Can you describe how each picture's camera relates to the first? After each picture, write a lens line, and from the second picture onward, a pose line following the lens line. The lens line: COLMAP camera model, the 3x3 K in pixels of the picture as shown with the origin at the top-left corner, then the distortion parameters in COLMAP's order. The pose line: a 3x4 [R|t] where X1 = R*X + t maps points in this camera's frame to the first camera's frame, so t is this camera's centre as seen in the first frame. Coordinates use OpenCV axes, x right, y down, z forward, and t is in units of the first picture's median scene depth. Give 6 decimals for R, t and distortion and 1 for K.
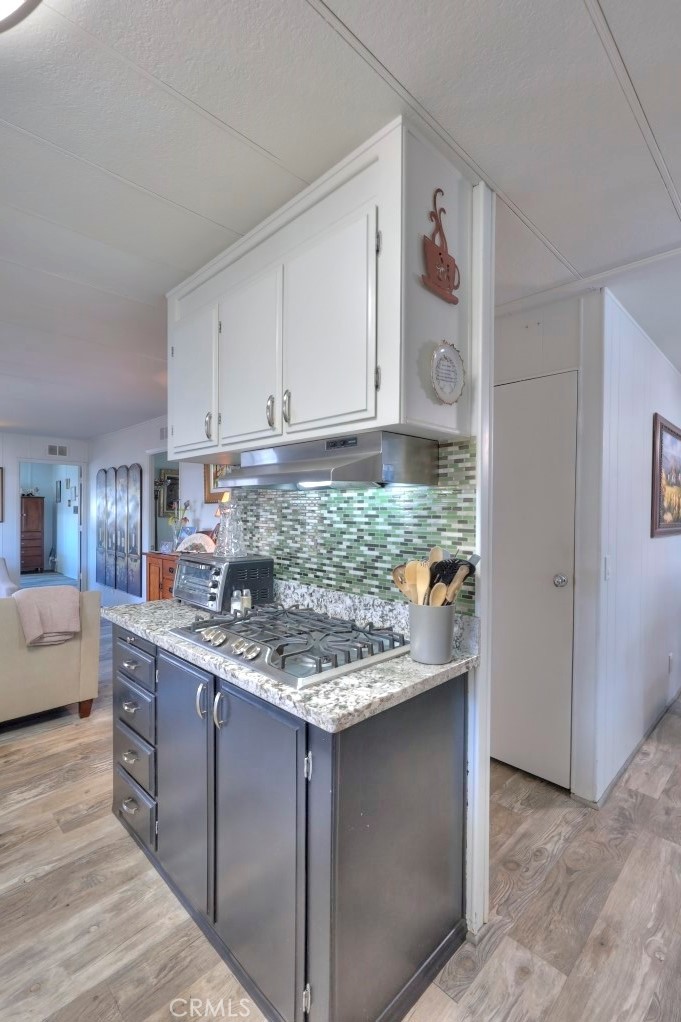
lens RADIAL K [[460.7, 0, 342.3], [0, 460.7, 514.2], [0, 0, 1]] dist [-0.001834, -0.000171]
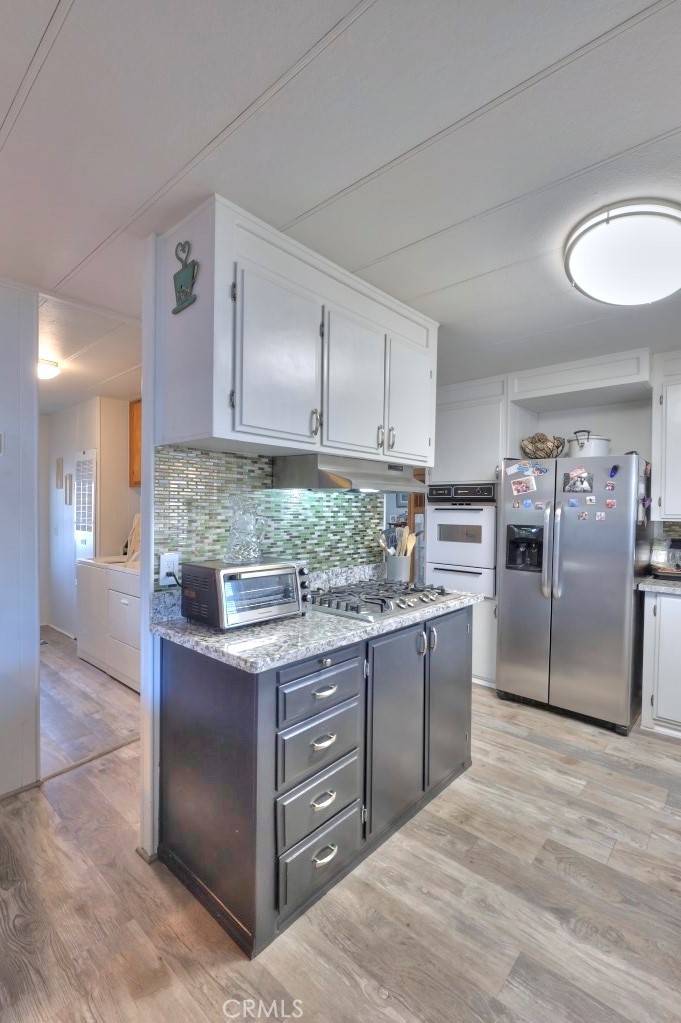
lens RADIAL K [[461.2, 0, 344.2], [0, 461.2, 513.5], [0, 0, 1]] dist [-0.001834, -0.000171]
pose [[-0.058237, -0.020875, 0.998085, -1.342417], [-0.003017, 0.999780, 0.020735, -0.019815], [-0.998298, -0.001804, -0.058287, 1.046910]]
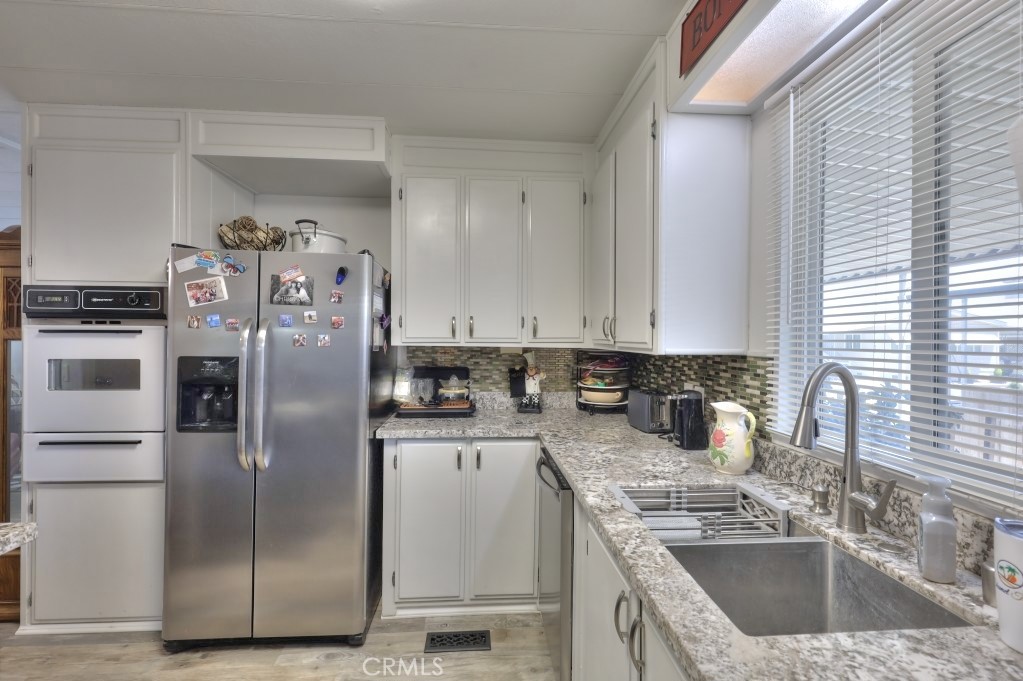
lens RADIAL K [[461.2, 0, 511.1], [0, 461.2, 338.8], [0, 0, 1]] dist [-0.001834, -0.000171]
pose [[-0.756286, -0.013756, 0.654096, -0.848137], [-0.006684, 0.999889, 0.013301, -0.000645], [-0.654207, 0.005688, -0.756295, 0.600168]]
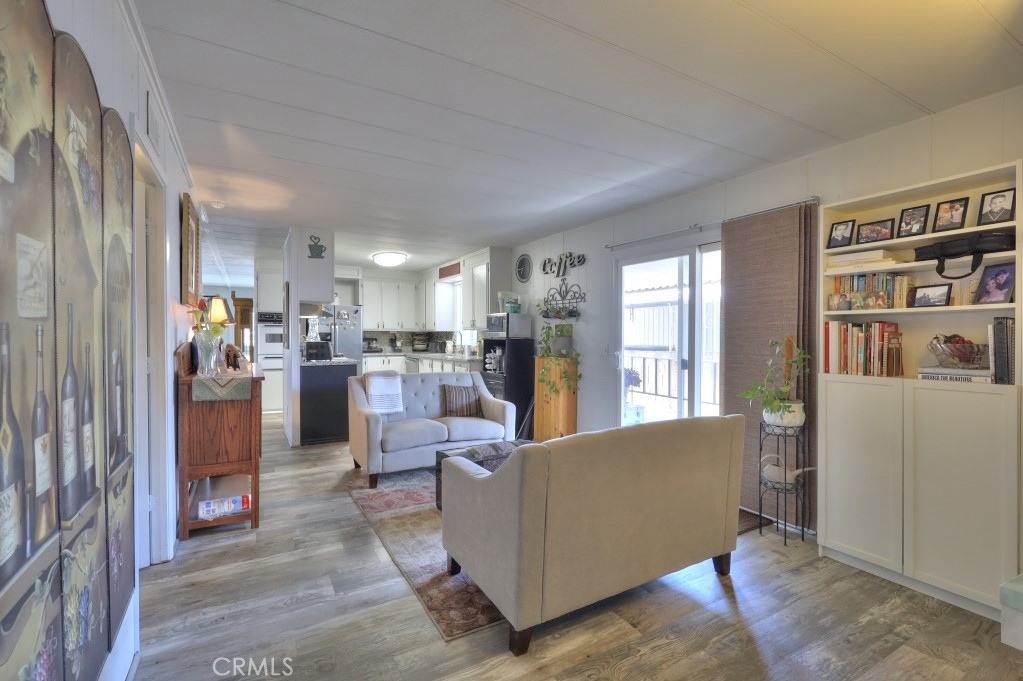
lens RADIAL K [[461.2, 0, 509.6], [0, 461.2, 339.1], [0, 0, 1]] dist [-0.001834, -0.000171]
pose [[-0.964062, -0.013529, 0.265332, -2.325987], [-0.009136, 0.999800, 0.017785, 0.029889], [-0.265520, 0.014721, -0.963993, 3.785109]]
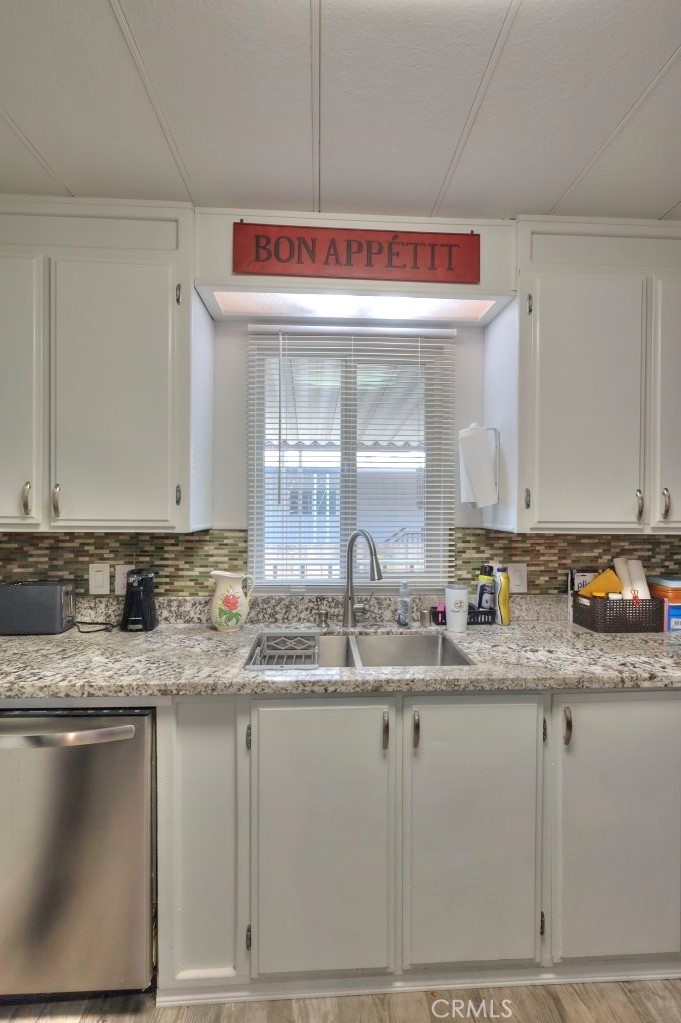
lens RADIAL K [[461.2, 0, 343.6], [0, 461.2, 513.4], [0, 0, 1]] dist [-0.001834, -0.000171]
pose [[-0.668216, -0.005620, -0.743946, -0.034780], [-0.019432, 0.999762, 0.009902, -0.009591], [0.743714, 0.021073, -0.668166, 0.530926]]
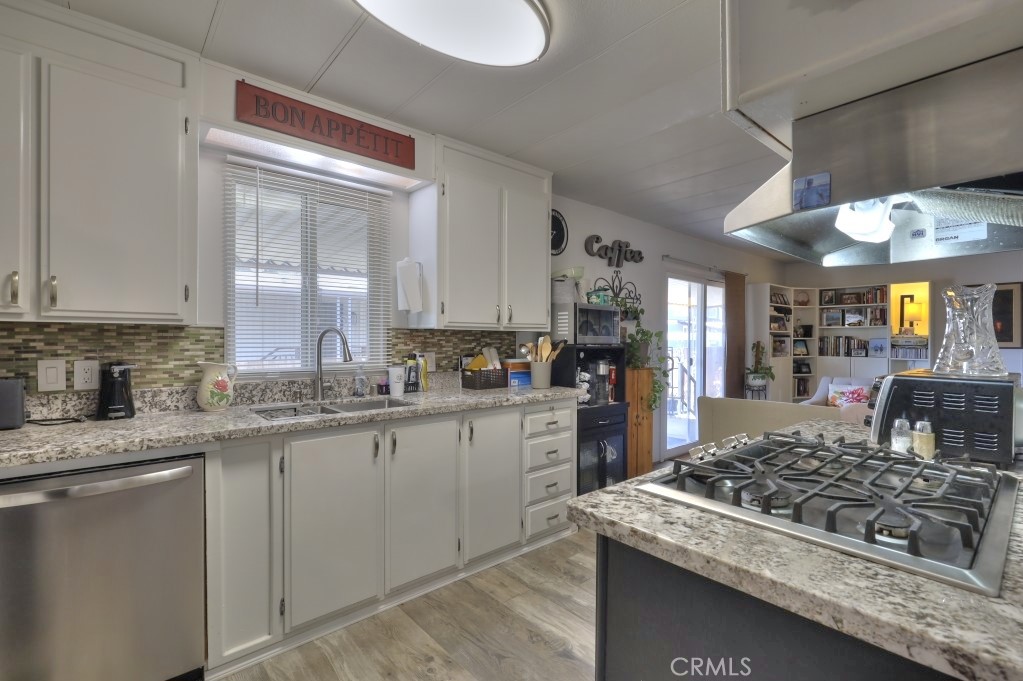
lens RADIAL K [[461.2, 0, 514.4], [0, 461.2, 340.6], [0, 0, 1]] dist [-0.001834, -0.000171]
pose [[-0.069043, -0.004257, -0.997605, 0.503582], [-0.014965, 0.999883, -0.003231, 0.068149], [0.997501, 0.014706, -0.069098, 0.528967]]
